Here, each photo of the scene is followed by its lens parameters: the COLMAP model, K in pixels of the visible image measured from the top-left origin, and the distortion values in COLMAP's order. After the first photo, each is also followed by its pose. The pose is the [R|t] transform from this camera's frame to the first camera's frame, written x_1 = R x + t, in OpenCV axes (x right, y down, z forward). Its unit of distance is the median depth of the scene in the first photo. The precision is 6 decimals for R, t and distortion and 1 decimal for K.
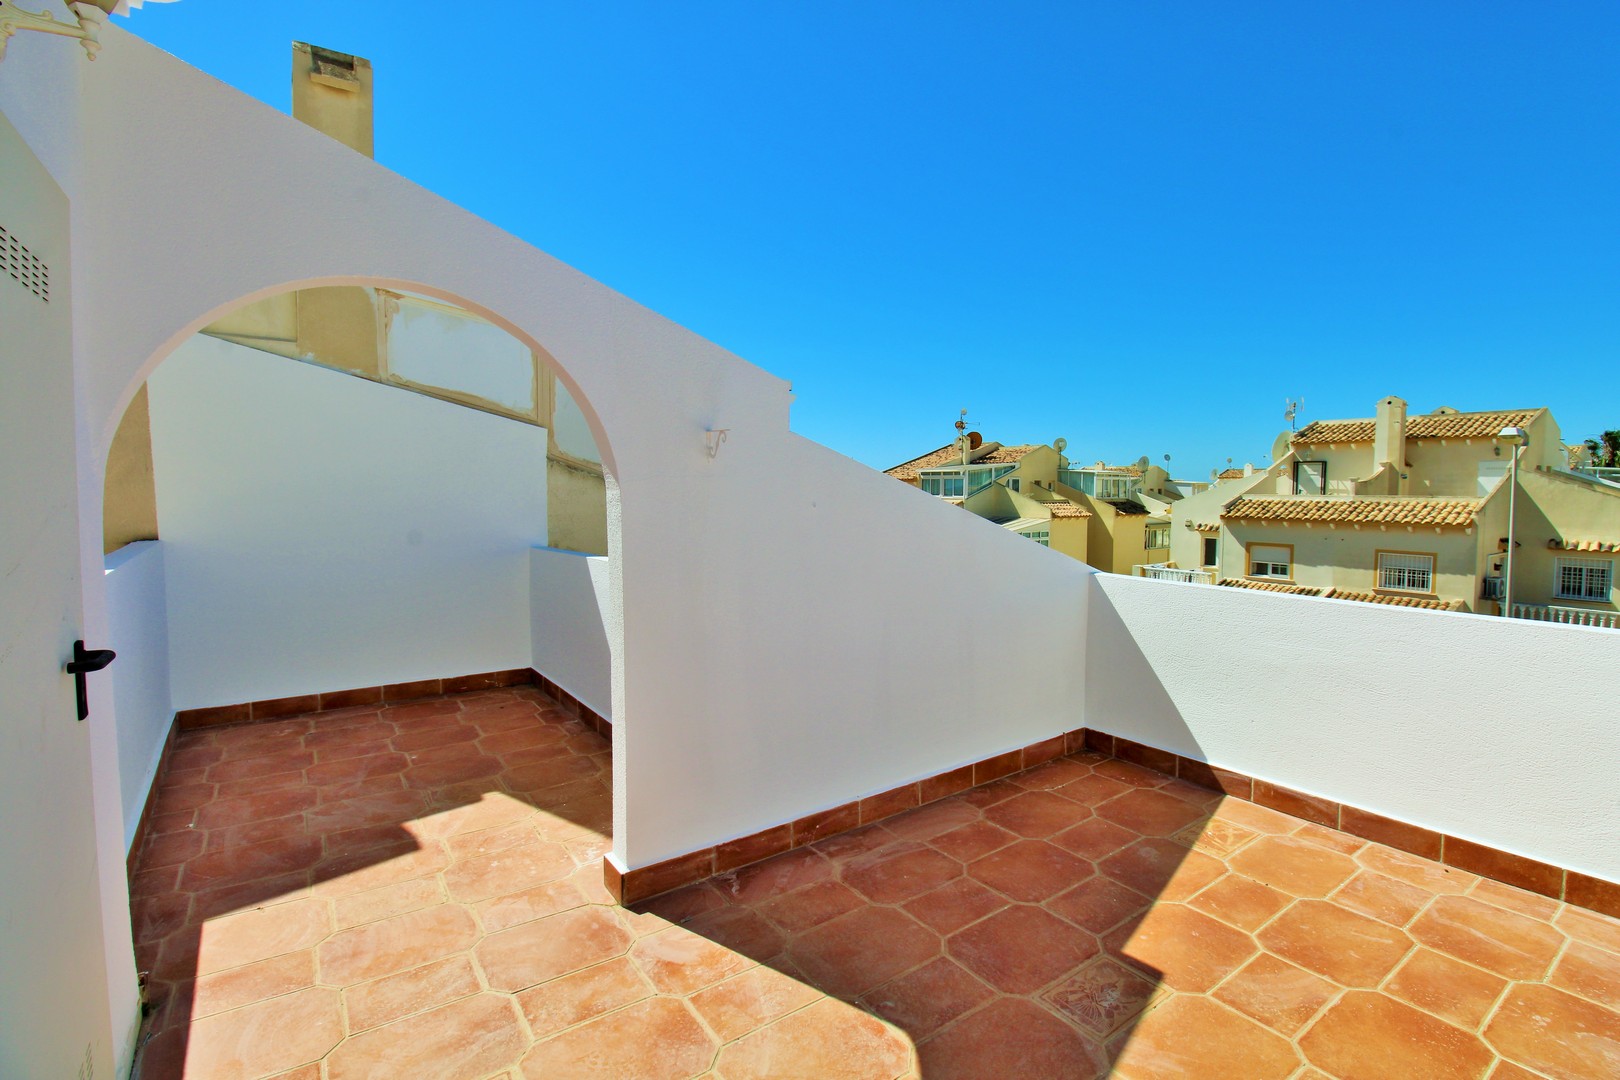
lens RADIAL K [[751.0, 0, 806.5], [0, 751.0, 536.0], [0, 0, 1]] dist [-0.005261, -0.009917]
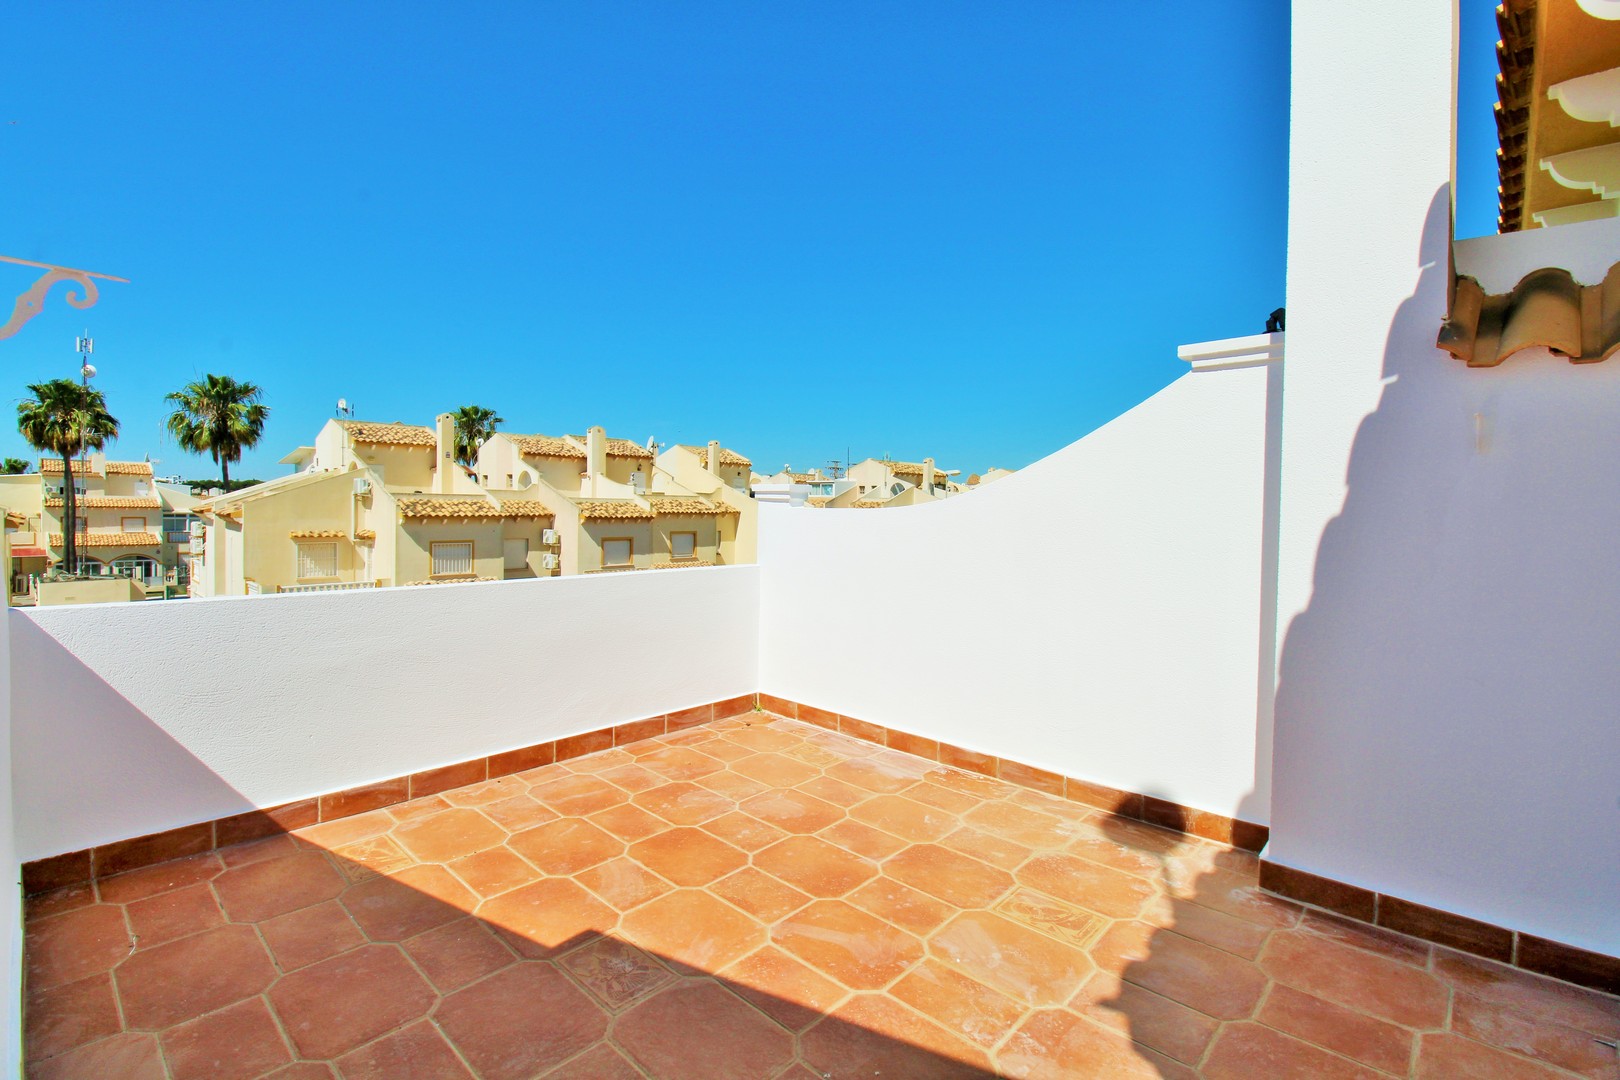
lens RADIAL K [[751.0, 0, 810.1], [0, 751.0, 543.1], [0, 0, 1]] dist [-0.005261, -0.009917]
pose [[-0.223557, -0.064739, 0.972539, -0.512636], [0.034397, 0.996646, 0.074250, -0.047614], [-0.974084, 0.050052, -0.220580, 0.717295]]
